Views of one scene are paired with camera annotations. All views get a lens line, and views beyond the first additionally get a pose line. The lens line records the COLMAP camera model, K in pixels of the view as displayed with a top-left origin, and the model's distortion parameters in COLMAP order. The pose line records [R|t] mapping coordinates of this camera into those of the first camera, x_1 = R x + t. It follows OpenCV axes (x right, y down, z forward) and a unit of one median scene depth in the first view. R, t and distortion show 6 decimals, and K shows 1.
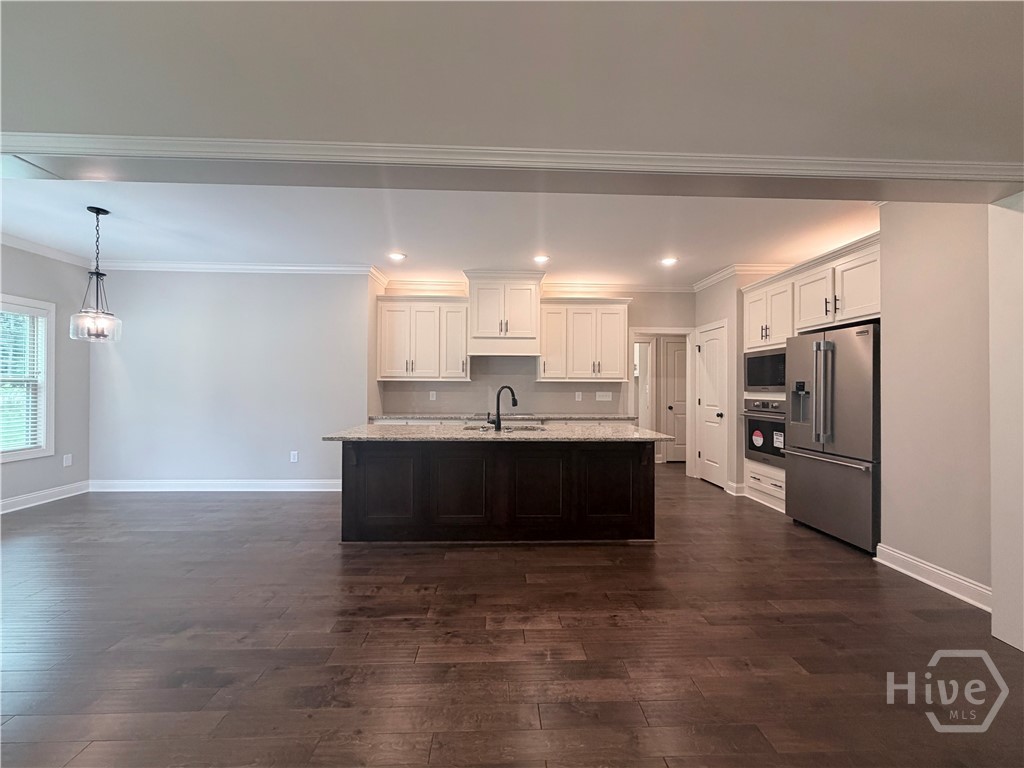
lens RADIAL K [[408.7, 0, 512.0], [0, 408.7, 384.0], [0, 0, 1]] dist [-0.002098, -0.000189]
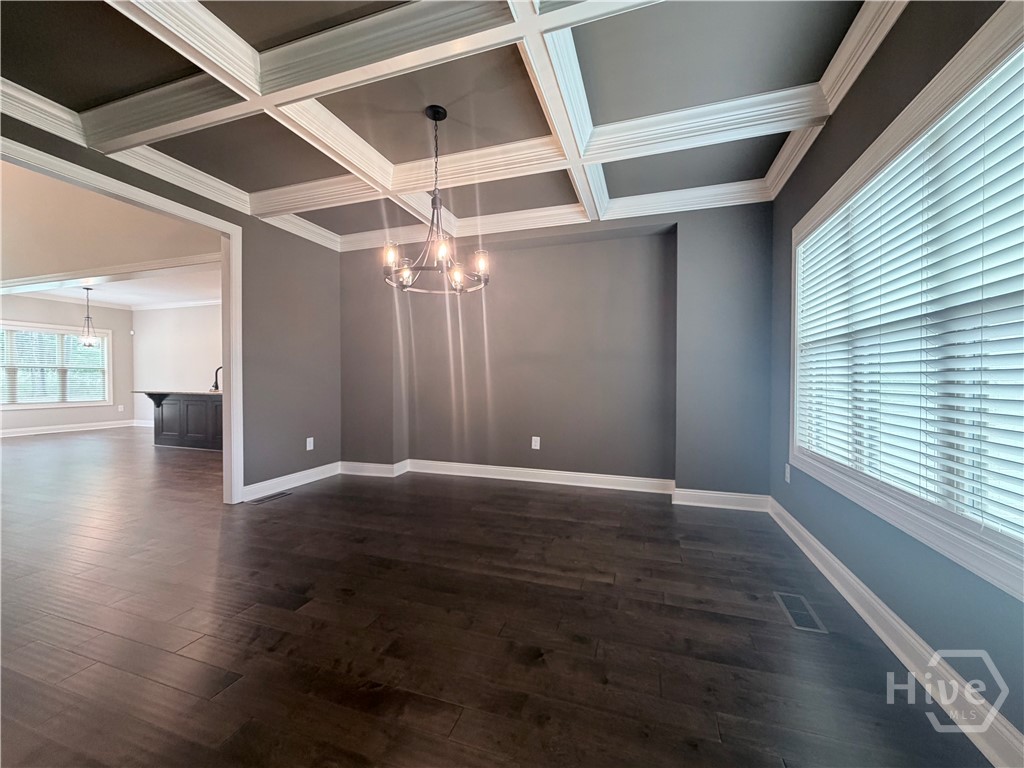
lens RADIAL K [[408.7, 0, 512.0], [0, 408.7, 384.0], [0, 0, 1]] dist [-0.002098, -0.000189]
pose [[0.933552, -0.000233, -0.358441, 1.366305], [0.005958, 0.999872, 0.014867, 0.048225], [0.358392, -0.016015, 0.933434, -0.167852]]
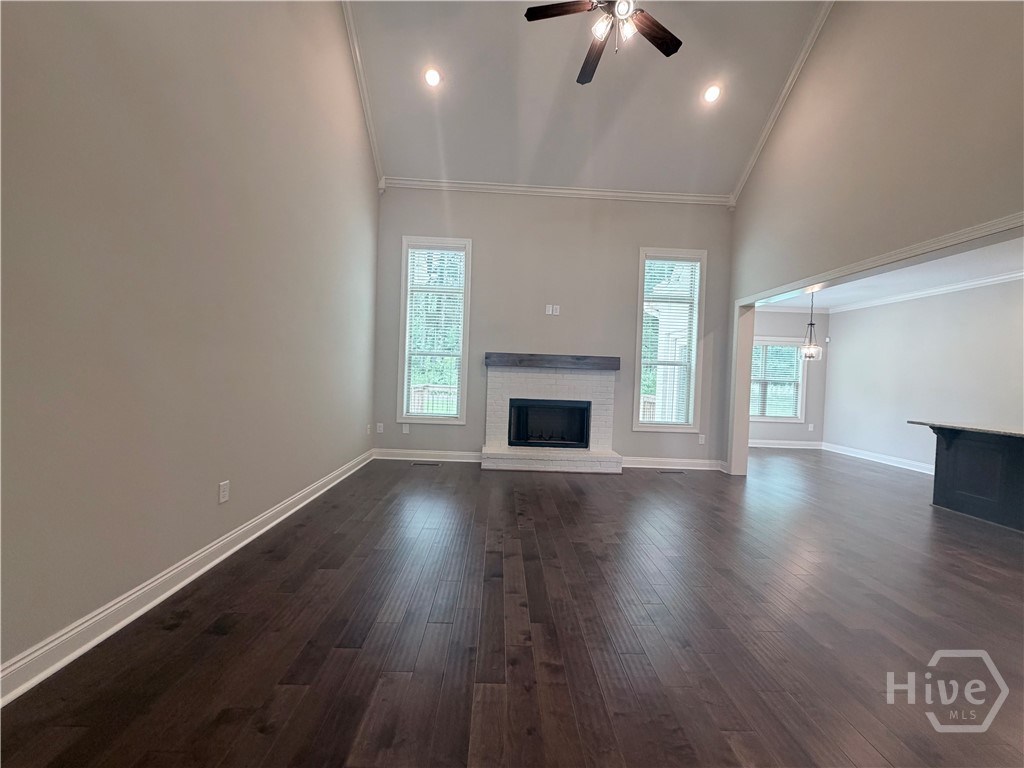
lens RADIAL K [[408.7, 0, 512.0], [0, 408.7, 384.0], [0, 0, 1]] dist [-0.002098, -0.000189]
pose [[-0.012231, 0.015750, -0.999801, 0.640847], [-0.031999, 0.999358, 0.016134, 0.014029], [0.999413, 0.032189, -0.011720, -0.251033]]
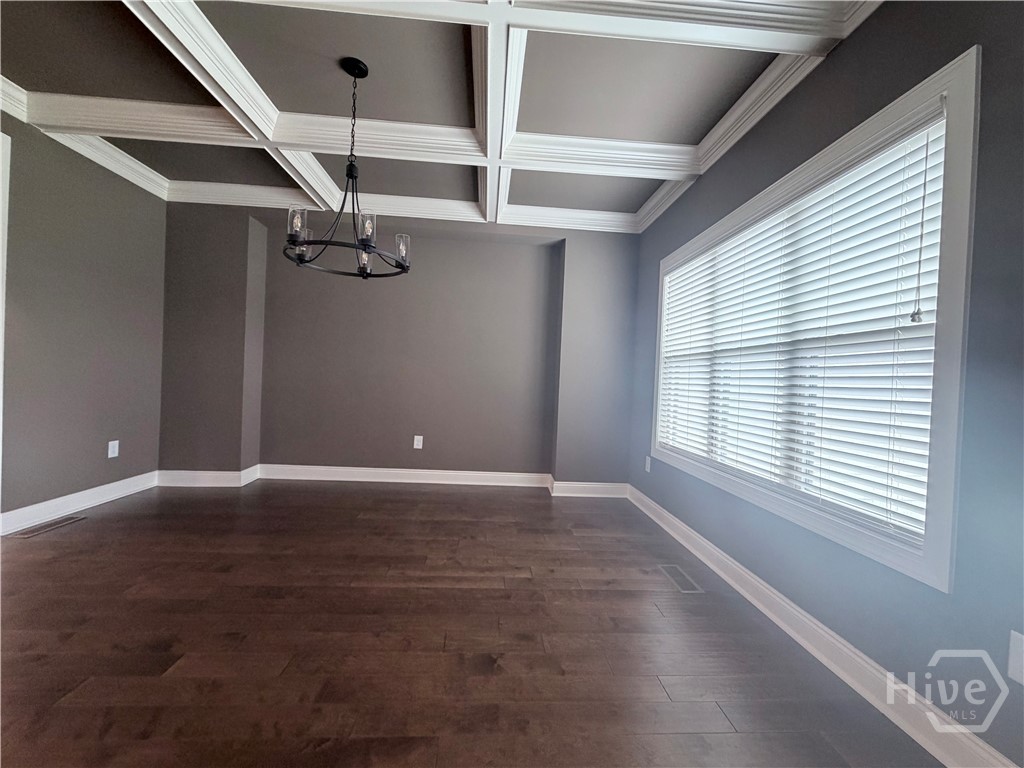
lens RADIAL K [[407.7, 0, 512.0], [0, 407.7, 384.0], [0, 0, 1]] dist [-0.002429, -0.000111]
pose [[0.998983, 0.038128, 0.024071, 1.119737], [-0.038525, 0.999126, 0.016236, 0.046042], [-0.023431, -0.017146, 0.999578, -0.182926]]
